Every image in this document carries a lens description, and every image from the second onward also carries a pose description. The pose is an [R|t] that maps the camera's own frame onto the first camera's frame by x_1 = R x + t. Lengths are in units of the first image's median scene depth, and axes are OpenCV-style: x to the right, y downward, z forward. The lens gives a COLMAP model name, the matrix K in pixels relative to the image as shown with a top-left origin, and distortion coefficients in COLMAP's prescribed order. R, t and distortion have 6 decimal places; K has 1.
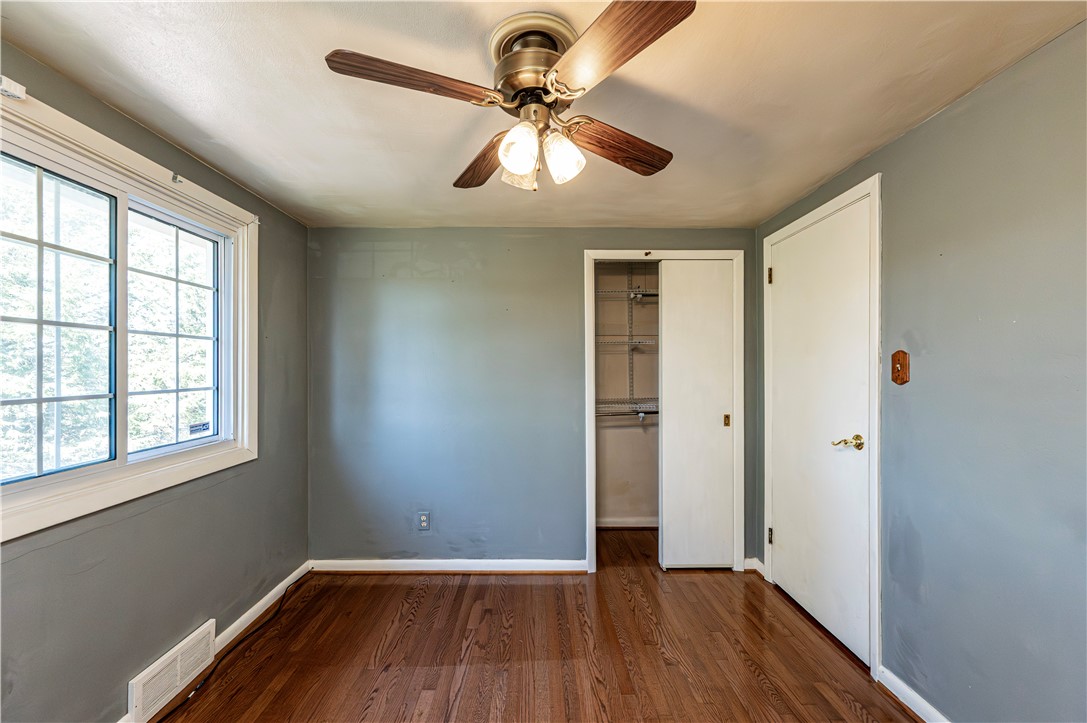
lens RADIAL K [[447.3, 0, 540.9], [0, 447.3, 364.3], [0, 0, 1]] dist [0.000825, 0.000431]
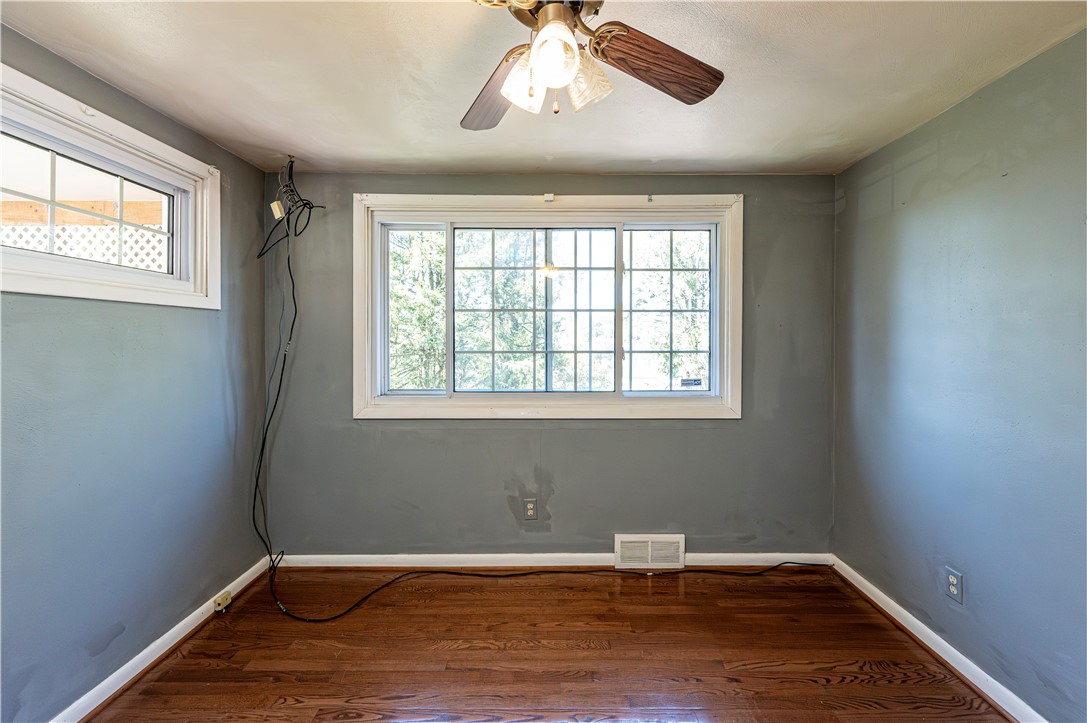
lens RADIAL K [[447.3, 0, 551.8], [0, 447.3, 334.9], [0, 0, 1]] dist [0.000825, 0.000431]
pose [[-0.034784, 0.002296, -0.999392, 0.499576], [0.008400, 0.999963, 0.002004, 0.002188], [0.999360, -0.008325, -0.034802, 0.636222]]
